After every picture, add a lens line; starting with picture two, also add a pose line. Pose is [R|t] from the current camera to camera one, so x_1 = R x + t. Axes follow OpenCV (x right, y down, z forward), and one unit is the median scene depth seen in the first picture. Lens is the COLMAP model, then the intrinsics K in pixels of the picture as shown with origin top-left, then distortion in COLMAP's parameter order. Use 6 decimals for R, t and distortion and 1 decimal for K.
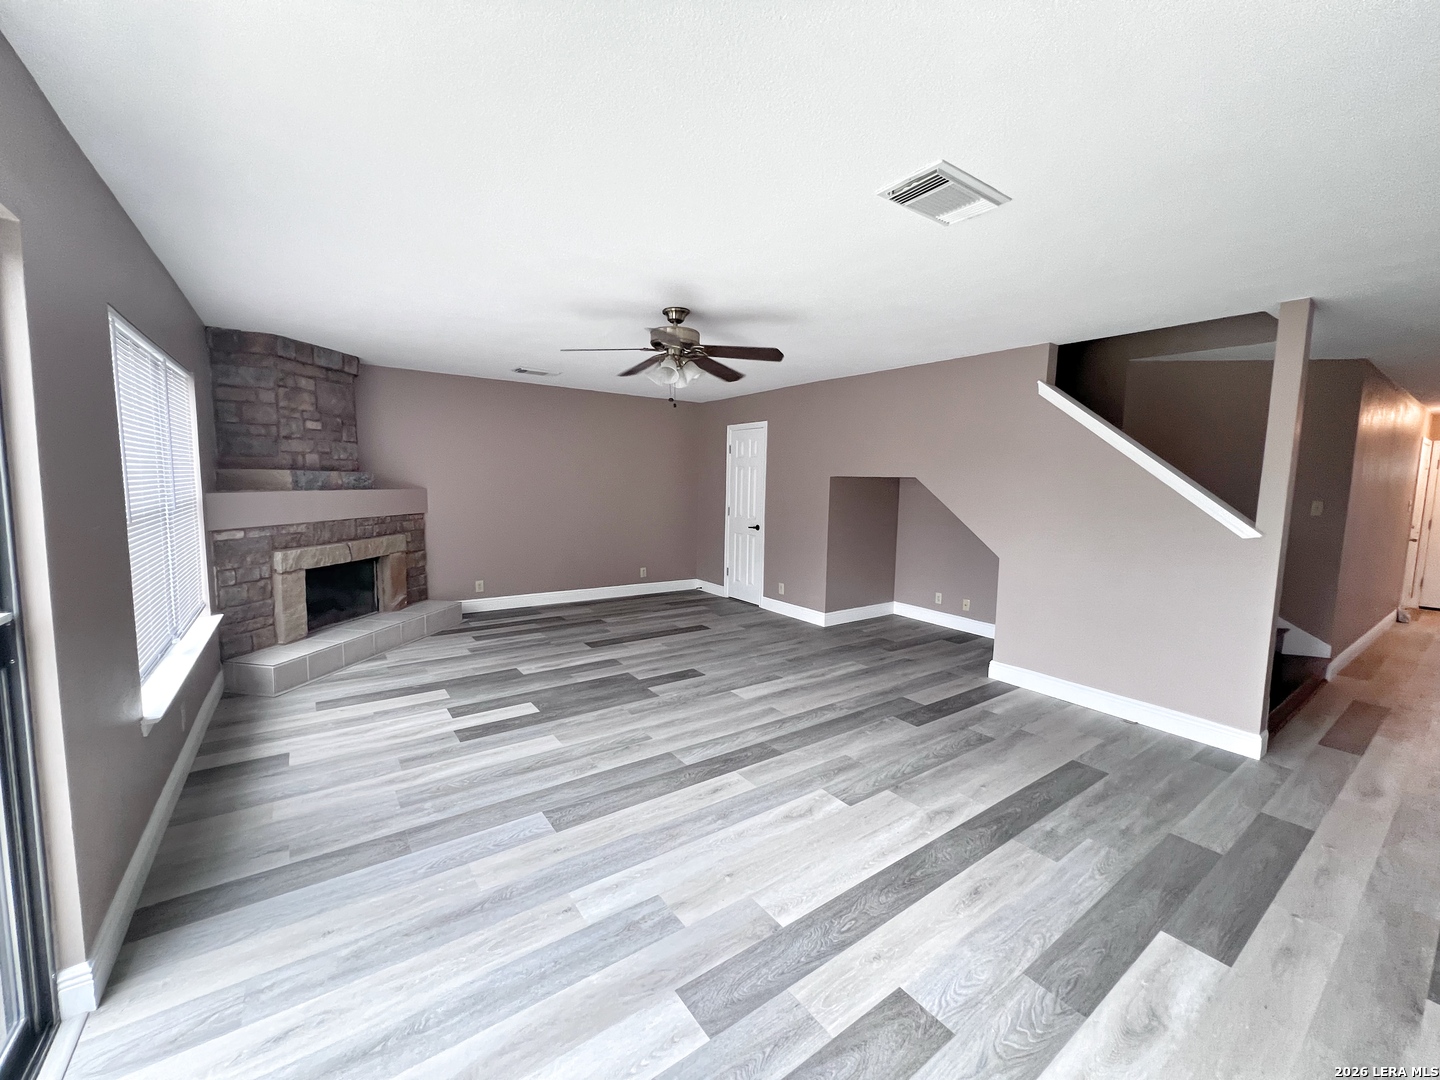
lens RADIAL K [[576.5, 0, 717.9], [0, 576.5, 537.0], [0, 0, 1]] dist [-0.000933, 0.000365]
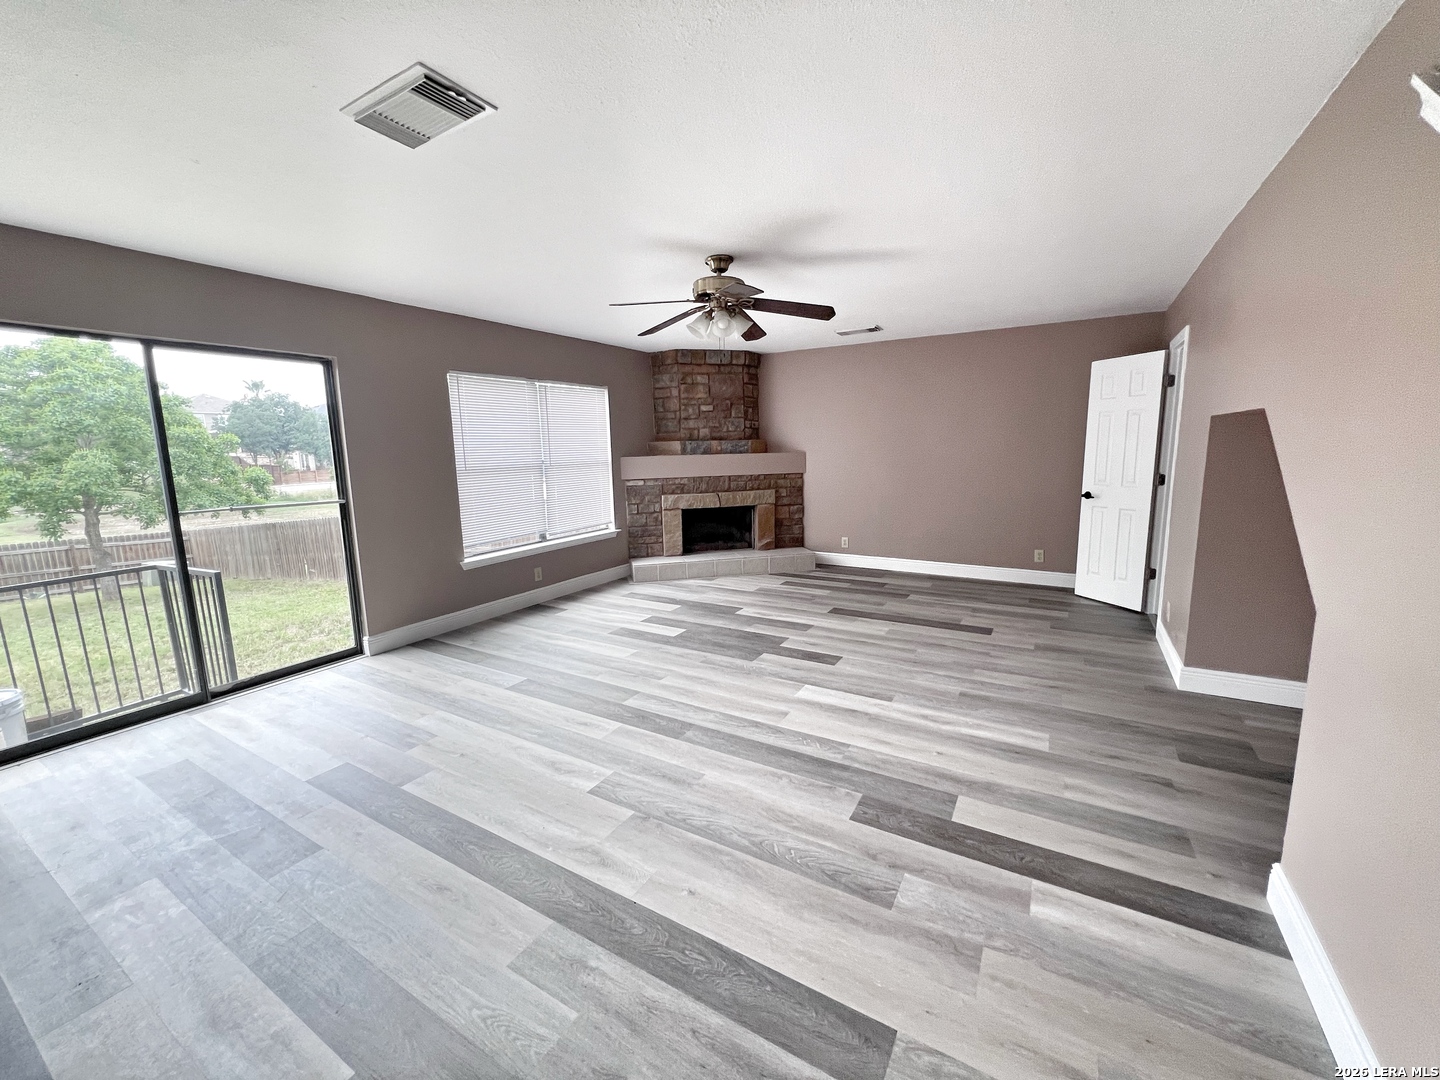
lens RADIAL K [[576.5, 0, 717.9], [0, 576.5, 537.0], [0, 0, 1]] dist [-0.000933, 0.000365]
pose [[0.403162, 0.116465, -0.907687, 0.673043], [-0.060885, 0.993085, 0.100380, -0.026395], [0.913101, 0.014795, 0.407465, 0.495246]]
